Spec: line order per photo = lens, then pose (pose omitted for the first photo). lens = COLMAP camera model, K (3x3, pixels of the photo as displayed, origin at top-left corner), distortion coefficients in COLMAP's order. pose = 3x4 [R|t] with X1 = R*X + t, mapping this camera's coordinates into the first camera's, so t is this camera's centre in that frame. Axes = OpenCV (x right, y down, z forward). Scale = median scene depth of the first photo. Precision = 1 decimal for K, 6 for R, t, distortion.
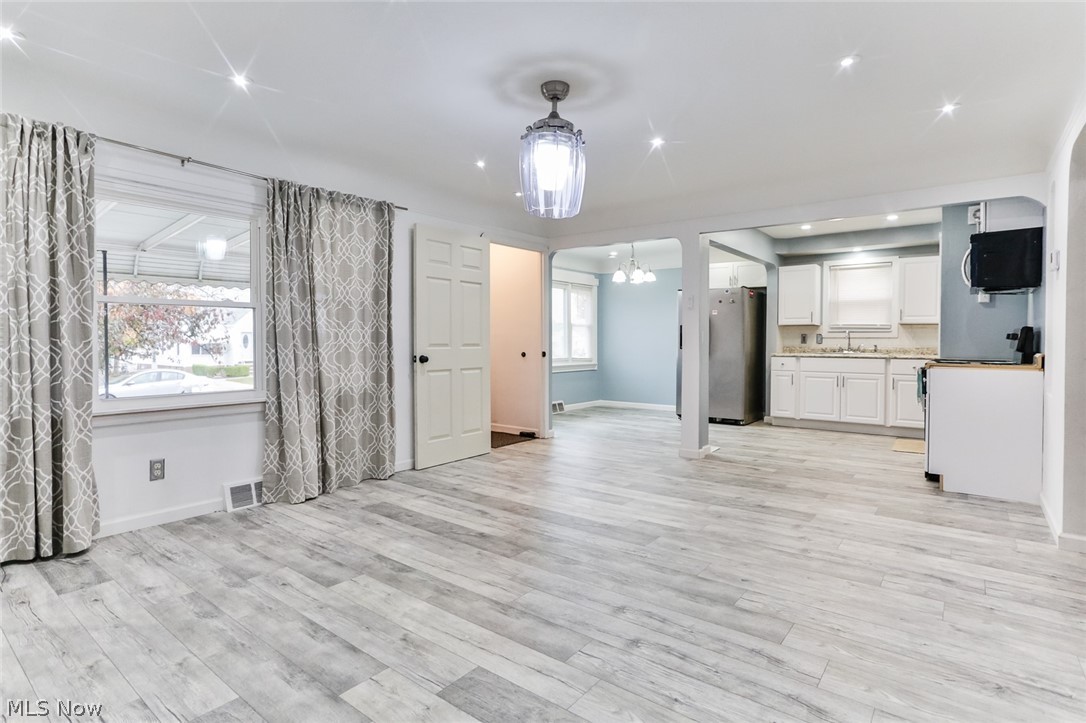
lens RADIAL K [[557.5, 0, 541.2], [0, 557.5, 348.7], [0, 0, 1]] dist [-0.052782, 0.033937]
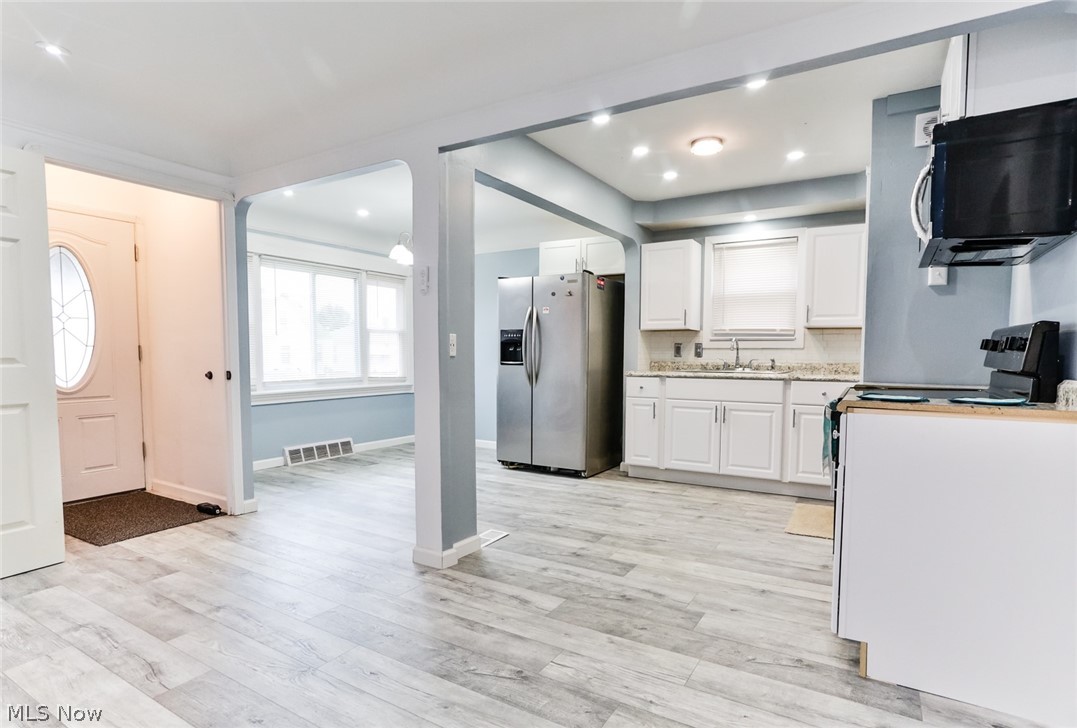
lens RADIAL K [[569.6, 0, 537.9], [0, 569.6, 387.0], [0, 0, 1]] dist [-0.055723, 0.040297]
pose [[0.993547, -0.005549, 0.113283, 0.282205], [0.000484, 0.999001, 0.044694, -0.004328], [-0.113418, -0.044351, 0.992557, 0.396622]]
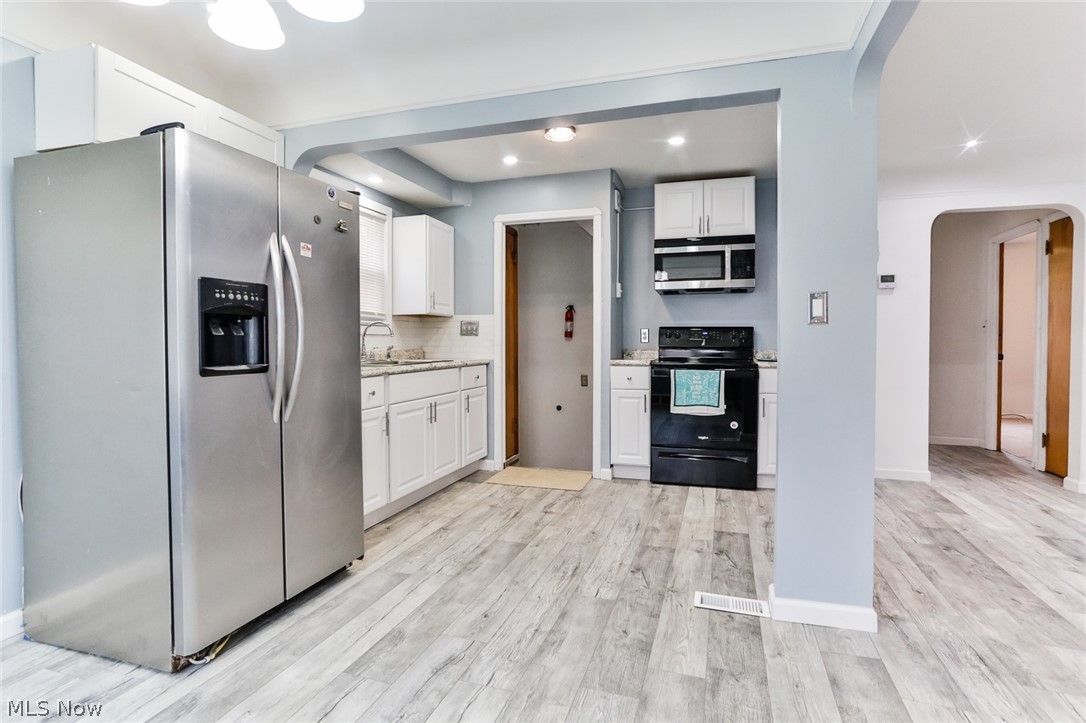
lens RADIAL K [[557.5, 0, 541.2], [0, 557.5, 348.7], [0, 0, 1]] dist [-0.052782, 0.033937]
pose [[-0.341823, -0.015877, 0.939630, -0.028836], [0.014929, 0.999639, 0.022322, -0.018825], [-0.939646, 0.021658, -0.341463, 1.232575]]
